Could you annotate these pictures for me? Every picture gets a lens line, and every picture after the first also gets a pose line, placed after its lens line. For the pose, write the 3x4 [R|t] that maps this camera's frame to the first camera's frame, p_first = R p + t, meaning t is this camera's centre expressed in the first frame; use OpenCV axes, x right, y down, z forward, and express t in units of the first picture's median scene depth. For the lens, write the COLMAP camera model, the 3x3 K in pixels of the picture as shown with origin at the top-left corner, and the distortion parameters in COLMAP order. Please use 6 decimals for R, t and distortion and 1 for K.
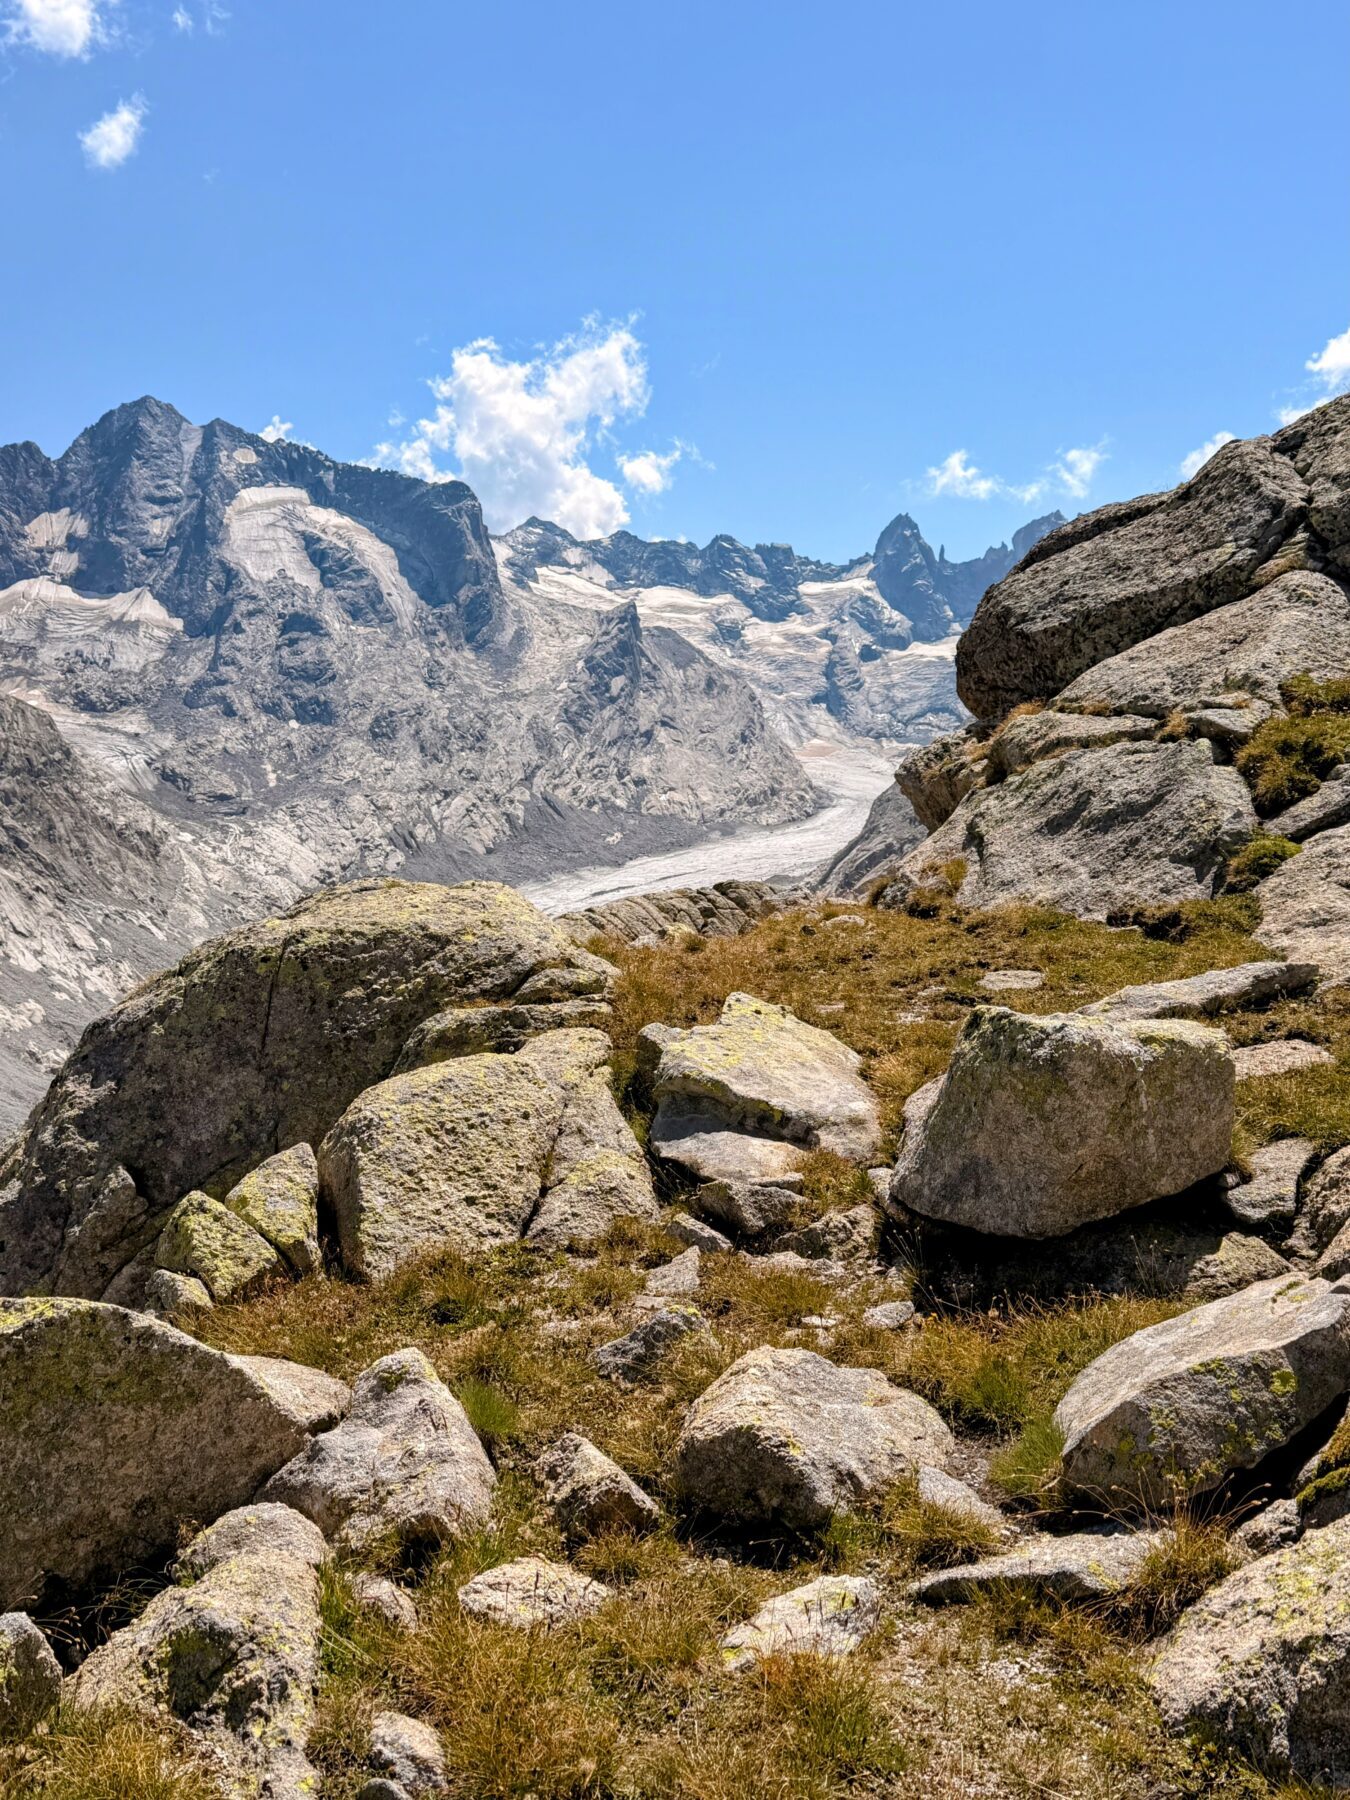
lens RADIAL K [[1806.2, 0, 685.7], [0, 1806.2, 900.1], [0, 0, 1]] dist [0.062904, 0.000000]
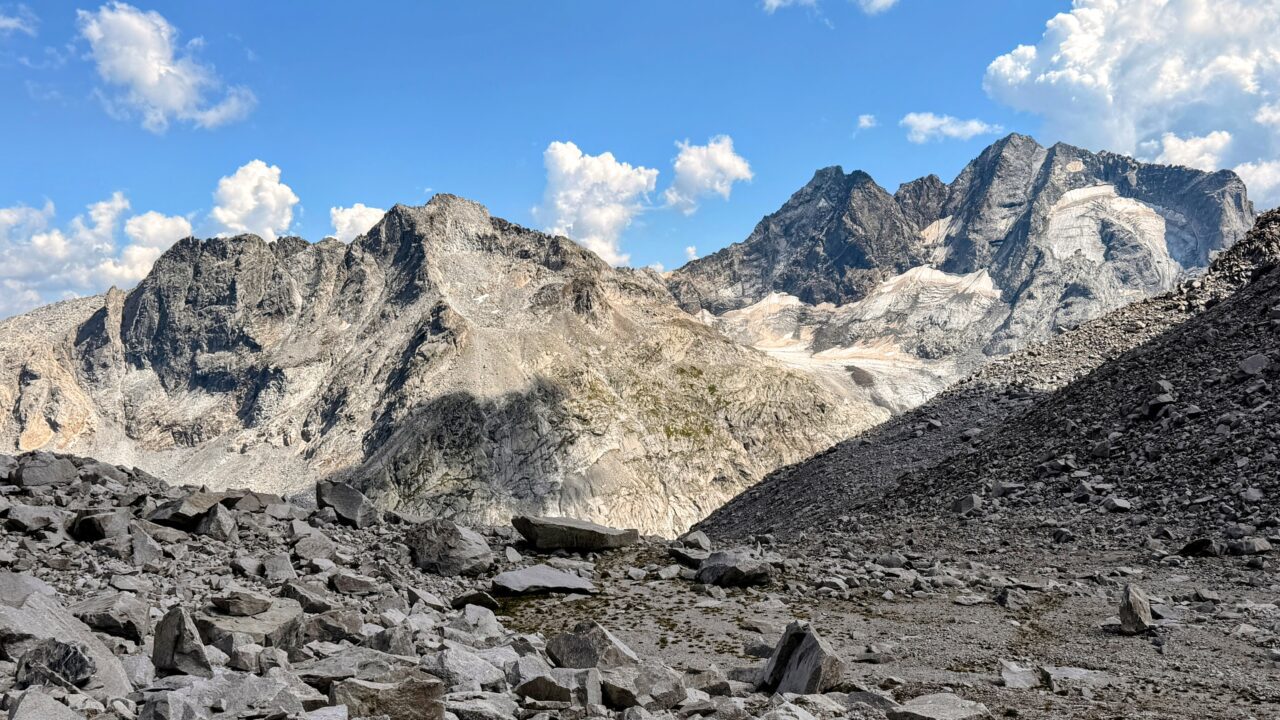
lens RADIAL K [[1249.9, 0, 642.3], [0, 1249.9, 361.6], [0, 0, 1]] dist [0.065686, -0.004676]
pose [[0.755764, -0.003521, -0.654835, 0.155749], [-0.032467, 0.998554, -0.042841, -0.043047], [0.654039, 0.053639, 0.754557, 0.053801]]
